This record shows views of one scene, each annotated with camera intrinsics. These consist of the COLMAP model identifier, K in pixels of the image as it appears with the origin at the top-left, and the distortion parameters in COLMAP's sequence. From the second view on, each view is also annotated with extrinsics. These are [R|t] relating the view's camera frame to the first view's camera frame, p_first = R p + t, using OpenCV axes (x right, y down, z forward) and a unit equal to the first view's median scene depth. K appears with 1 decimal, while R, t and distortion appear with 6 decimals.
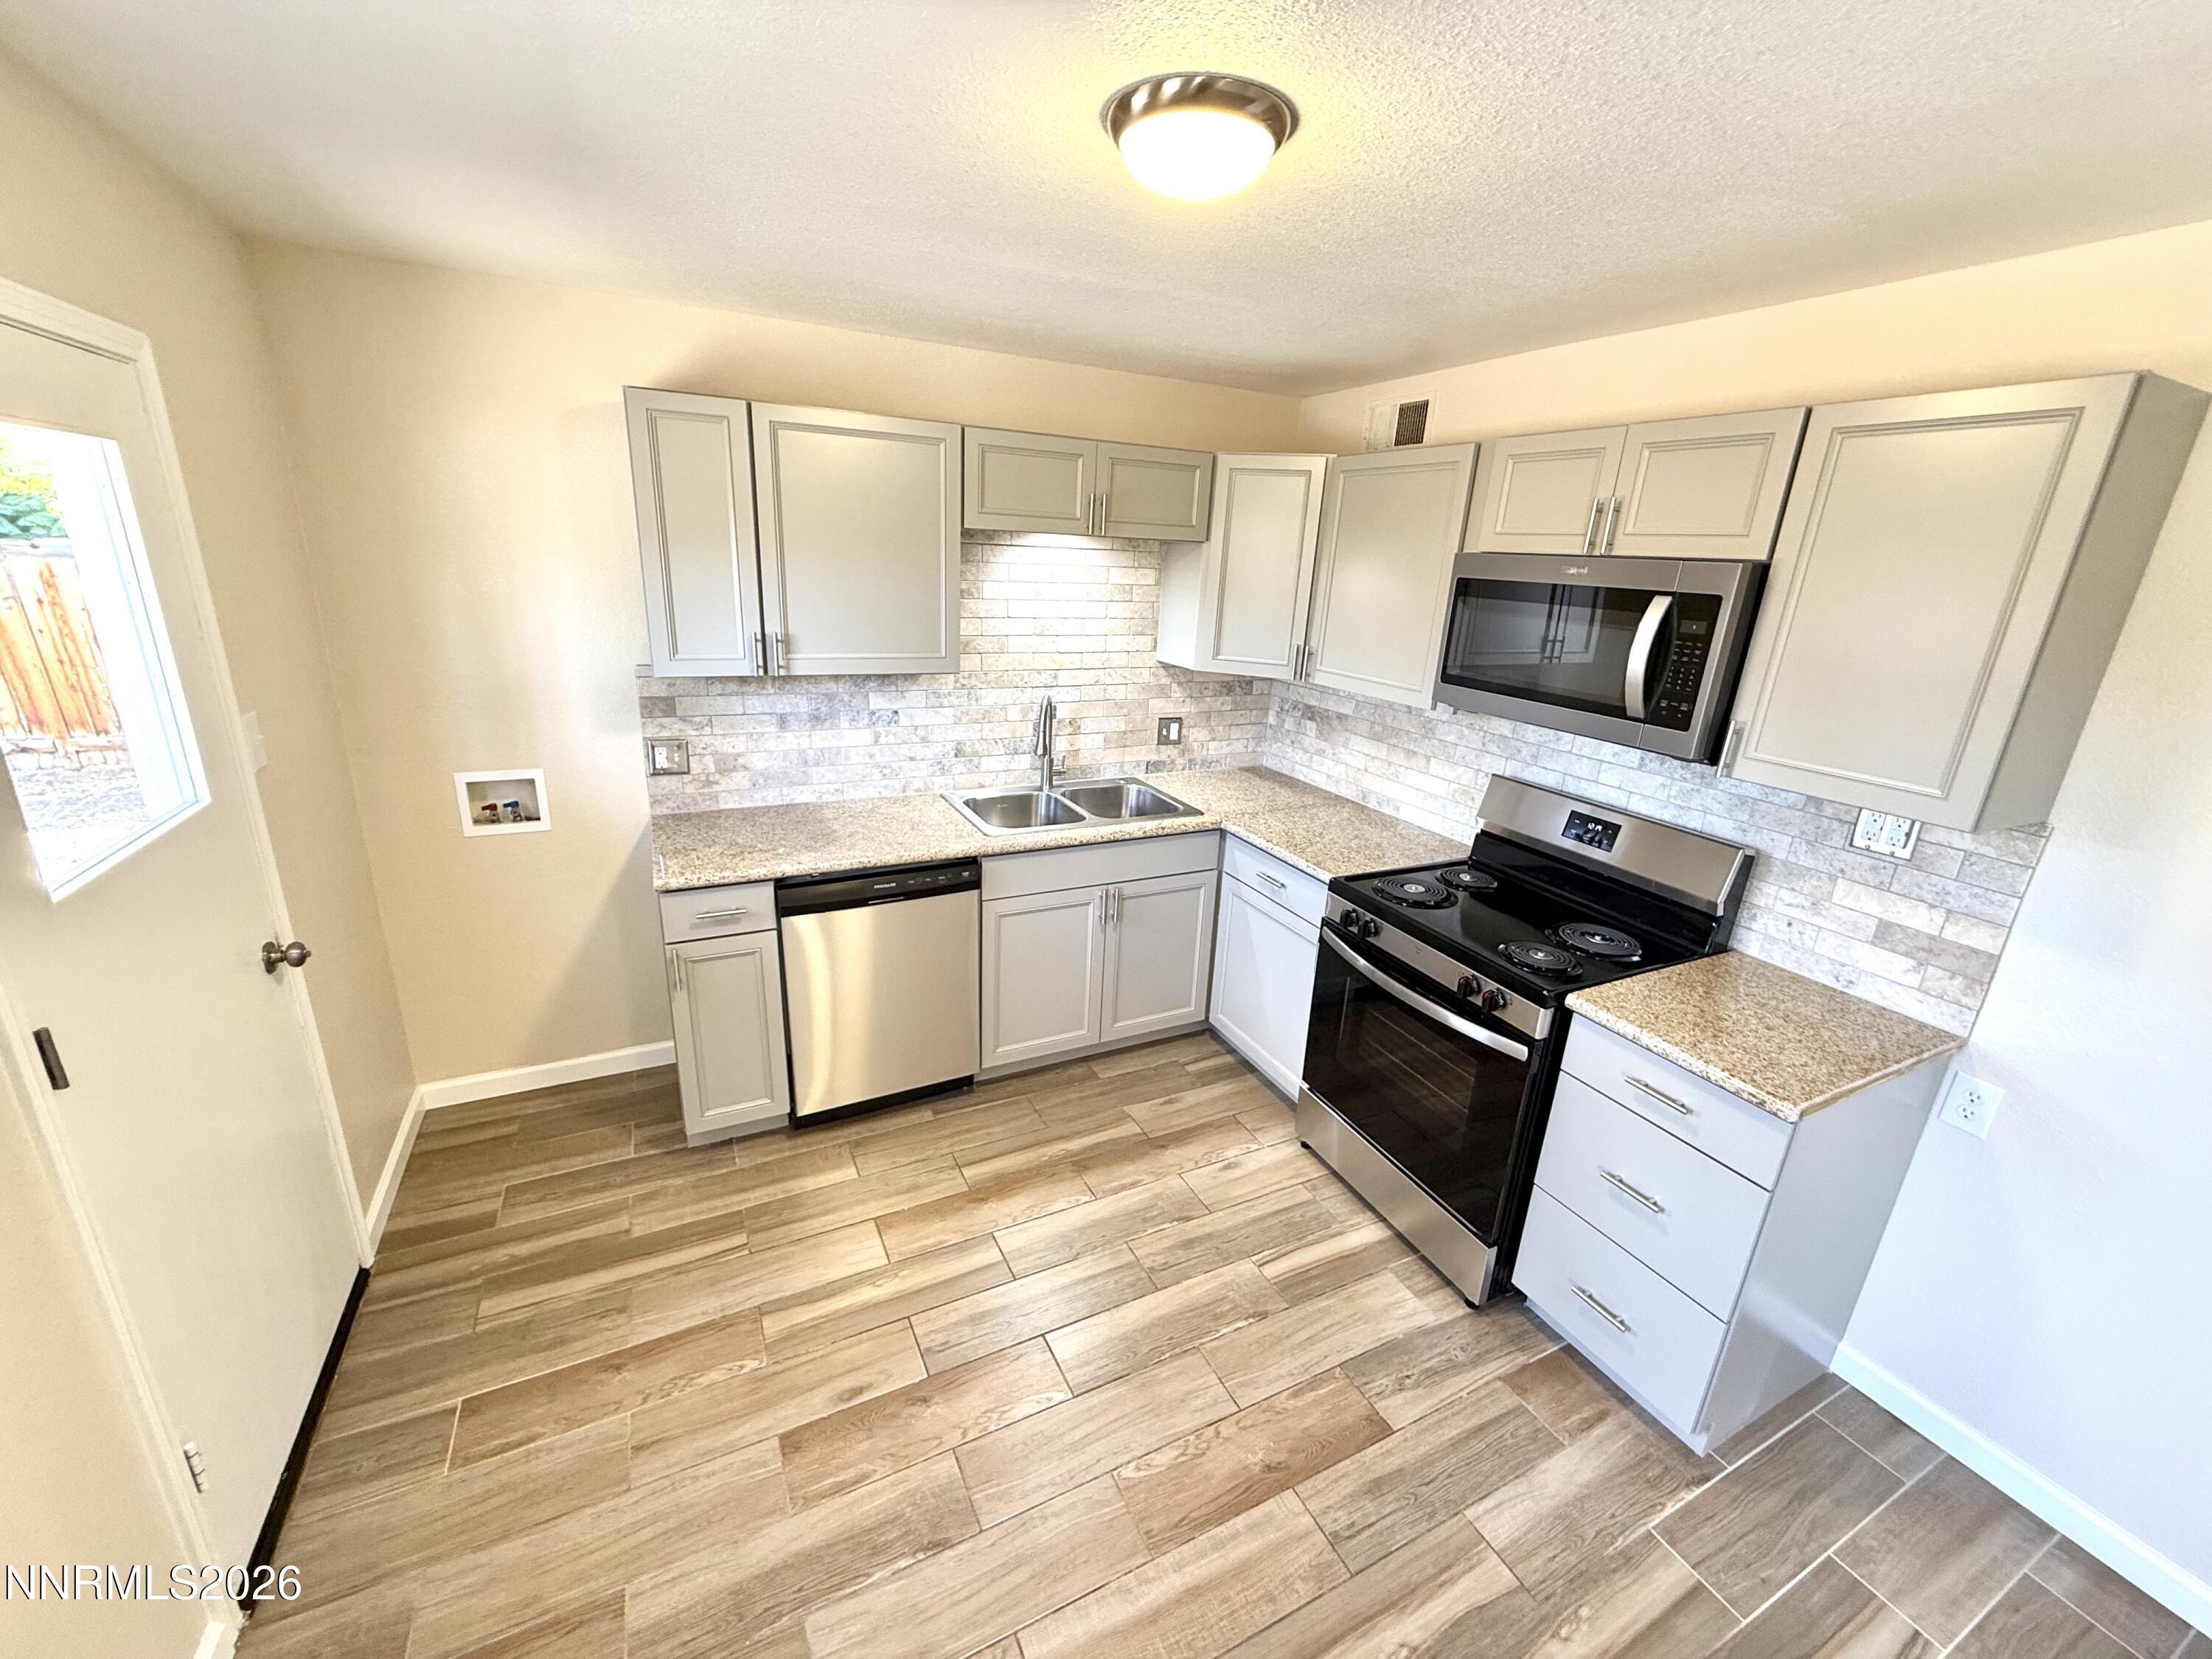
lens RADIAL K [[882.8, 0, 1100.8], [0, 882.8, 828.7], [0, 0, 1]] dist [-0.000246, 0.000459]
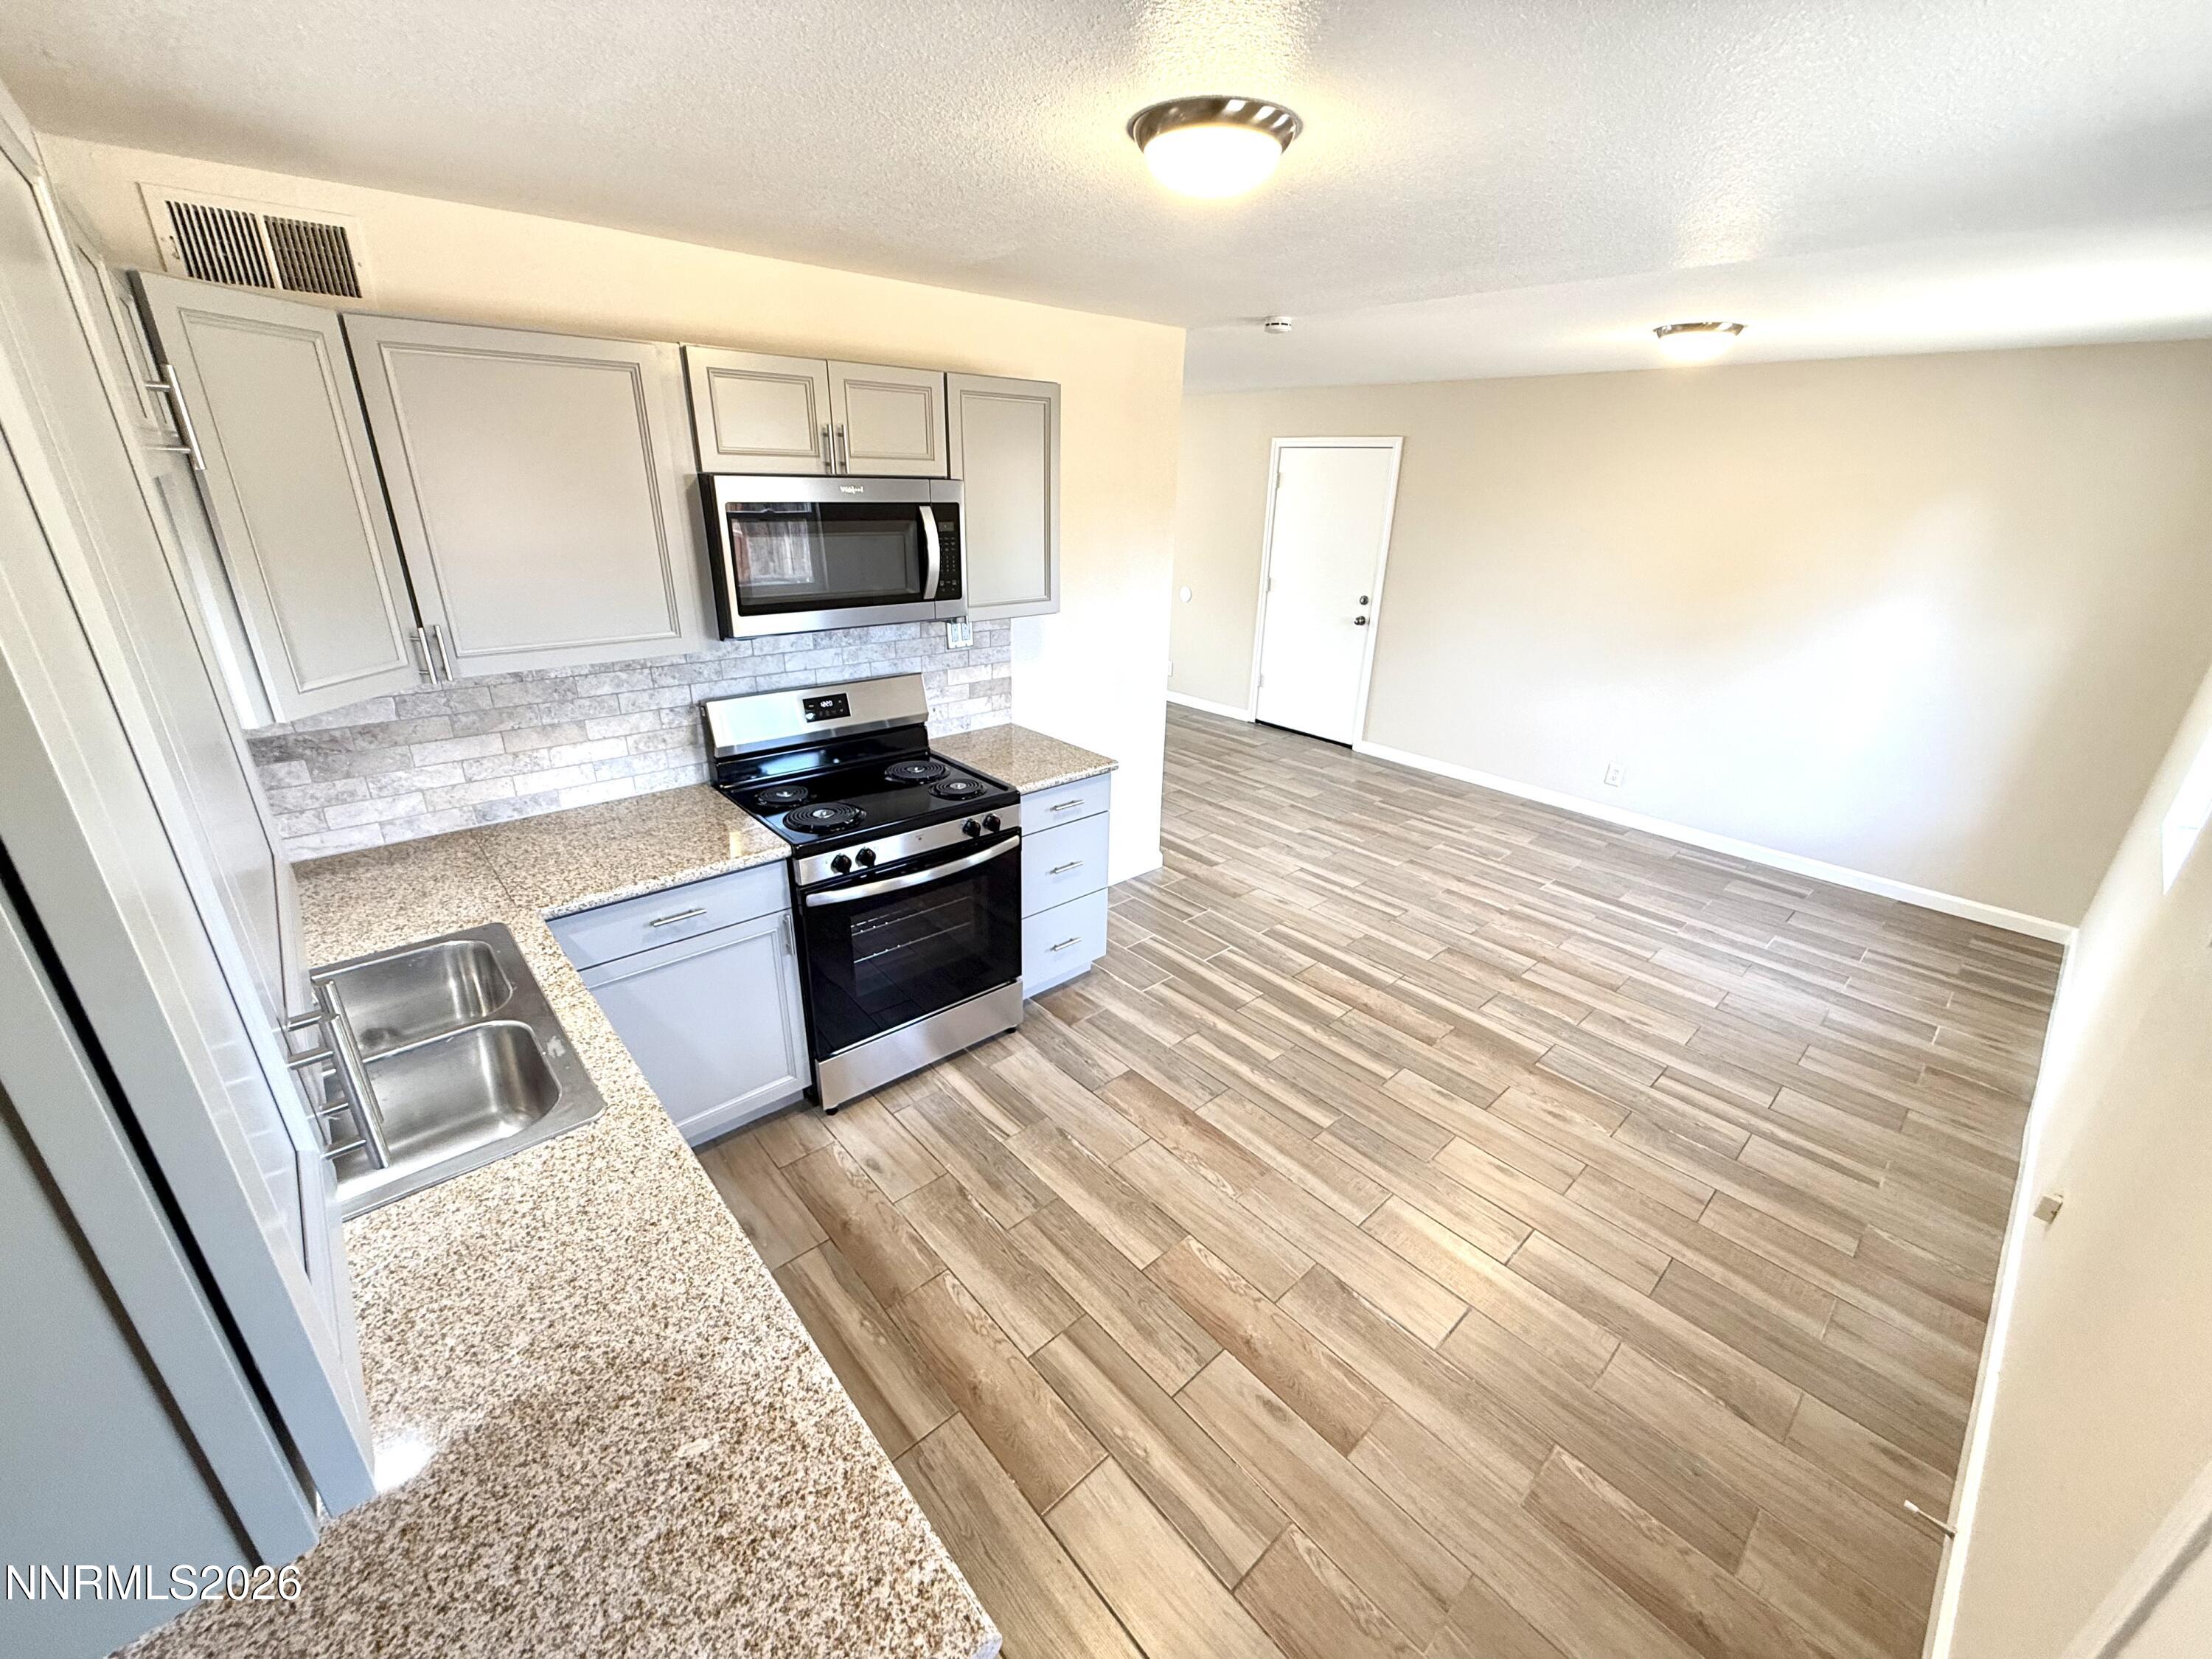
lens RADIAL K [[882.8, 0, 1104.2], [0, 882.8, 829.7], [0, 0, 1]] dist [-0.000246, 0.000459]
pose [[-0.270291, -0.414261, 0.869098, -0.692087], [0.252716, 0.840518, 0.479233, -0.357215], [-0.929020, 0.349167, -0.122494, 0.907293]]
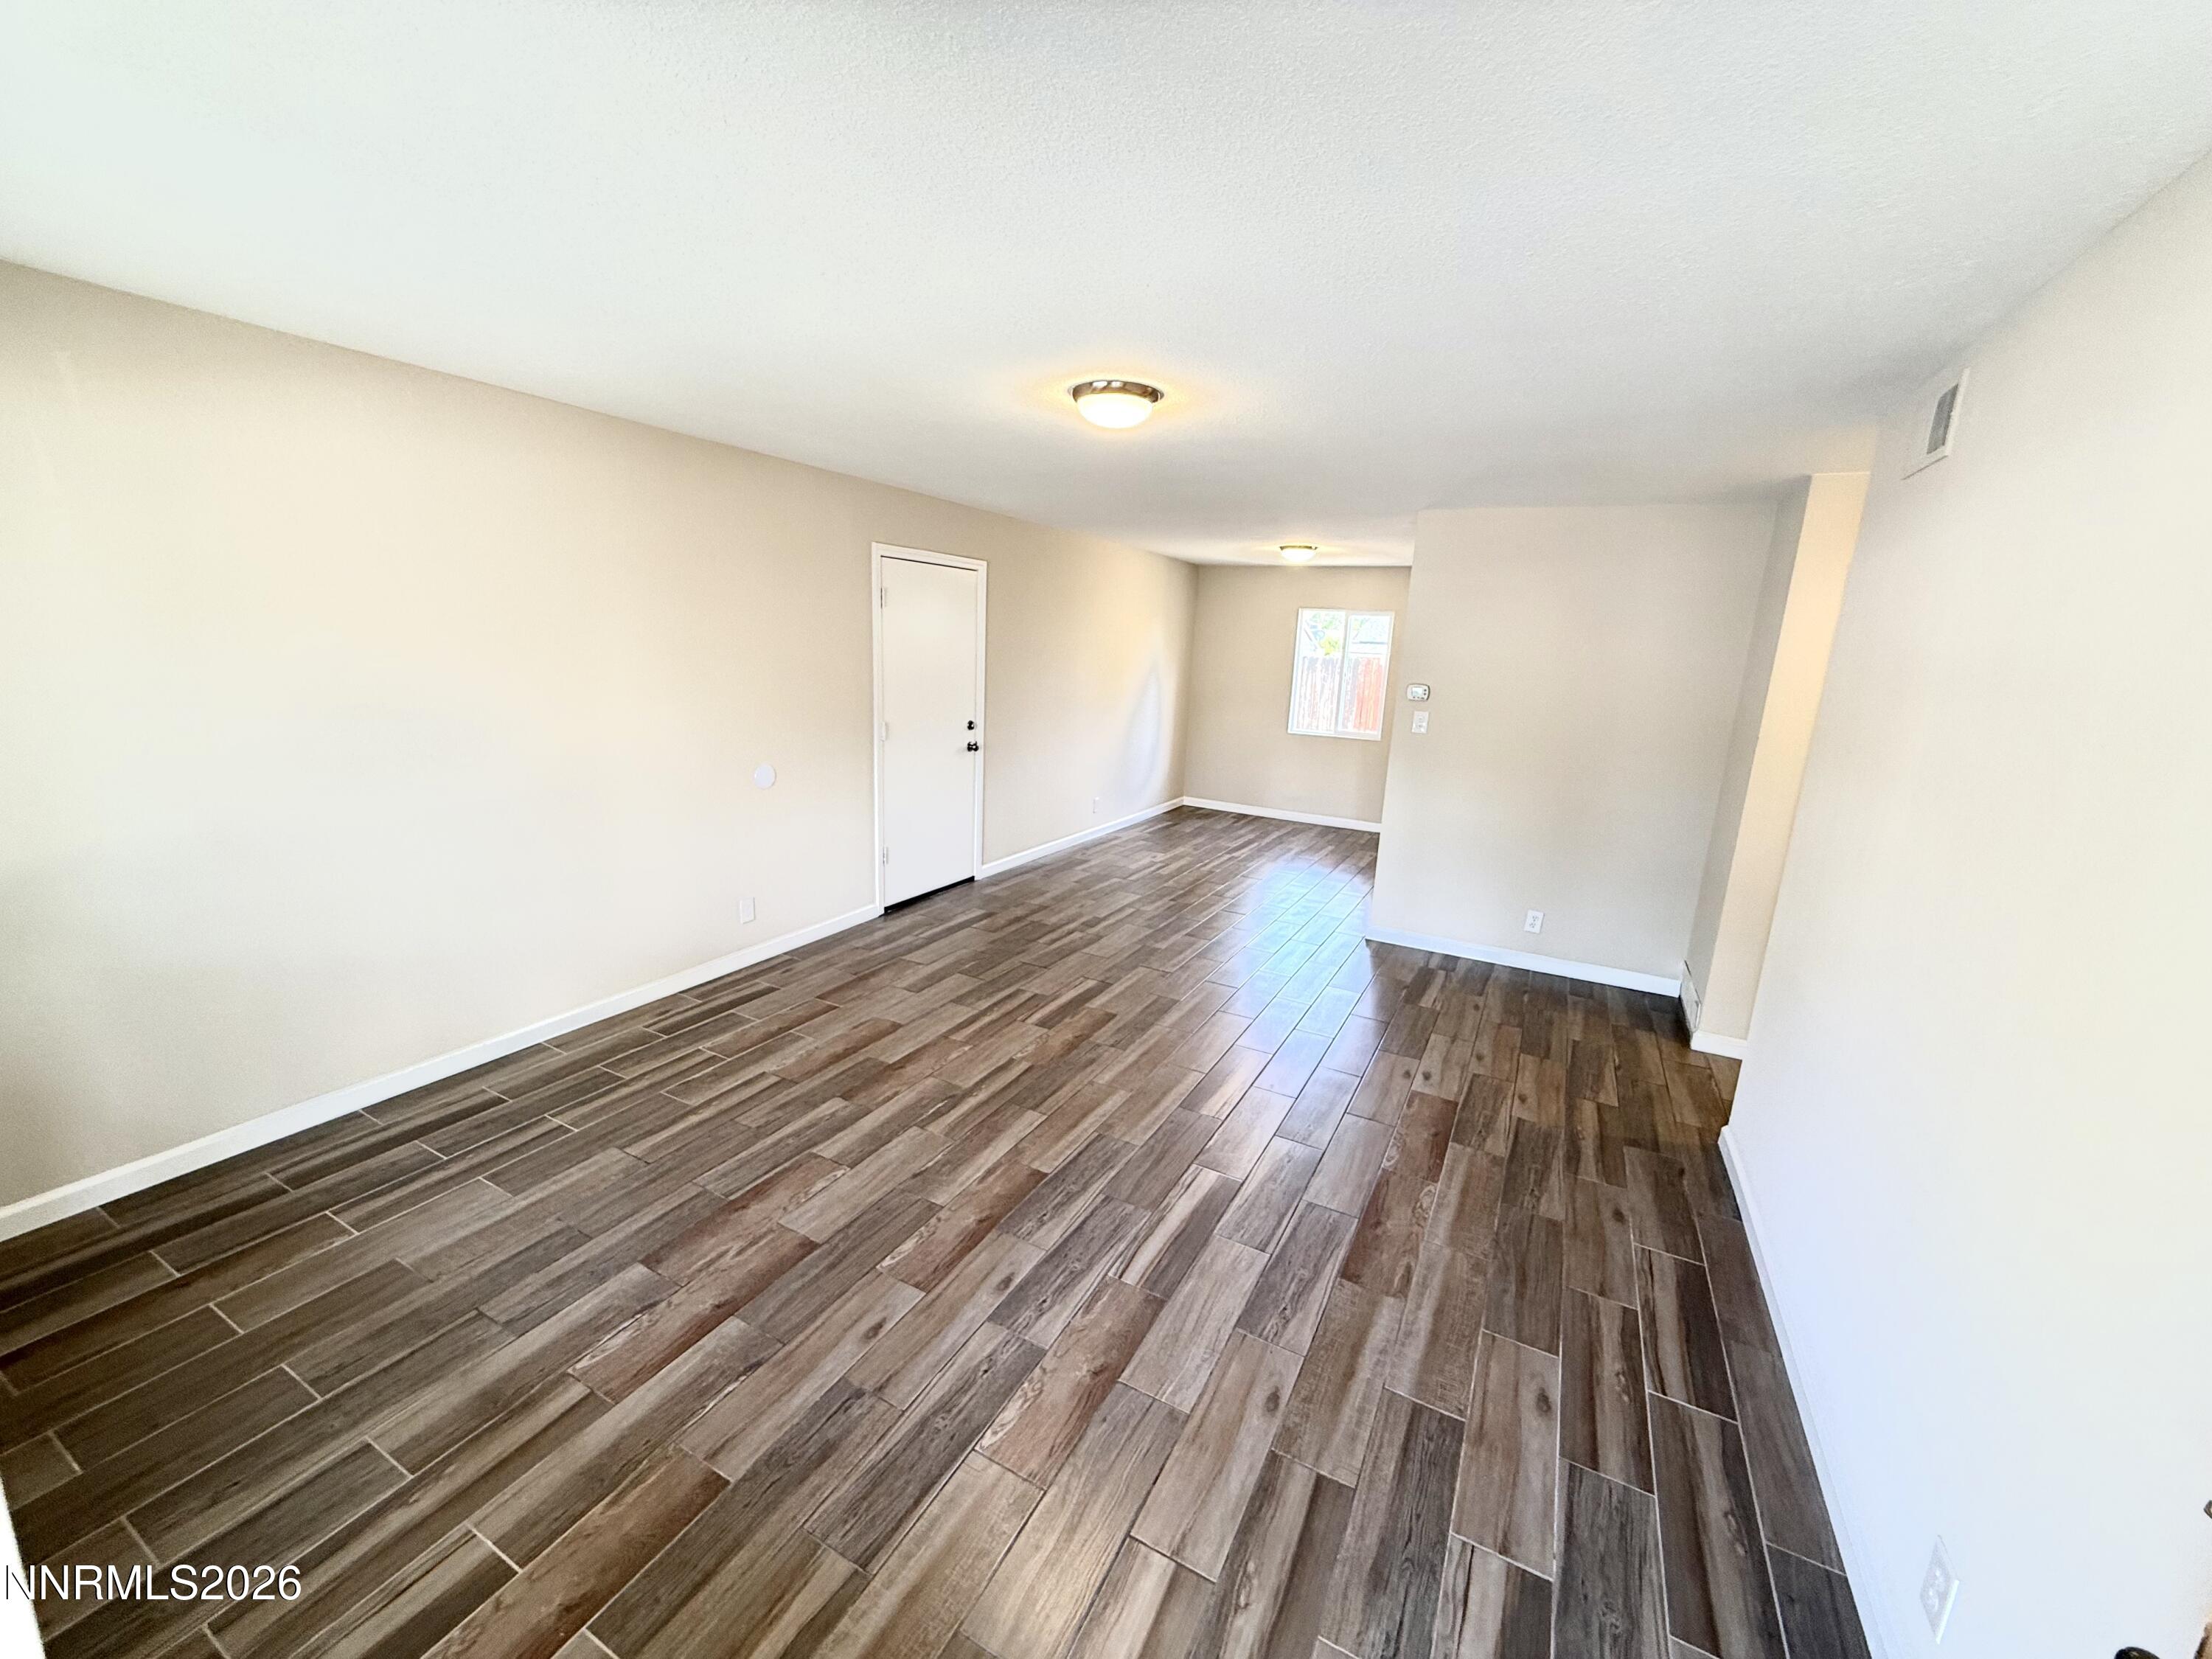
lens RADIAL K [[882.8, 0, 1113.3], [0, 882.8, 826.2], [0, 0, 1]] dist [-0.000246, 0.000459]
pose [[-0.799816, 0.040643, -0.598868, 1.131559], [-0.256191, 0.879151, 0.401820, -0.337599], [0.542827, 0.474806, -0.692746, 1.308154]]
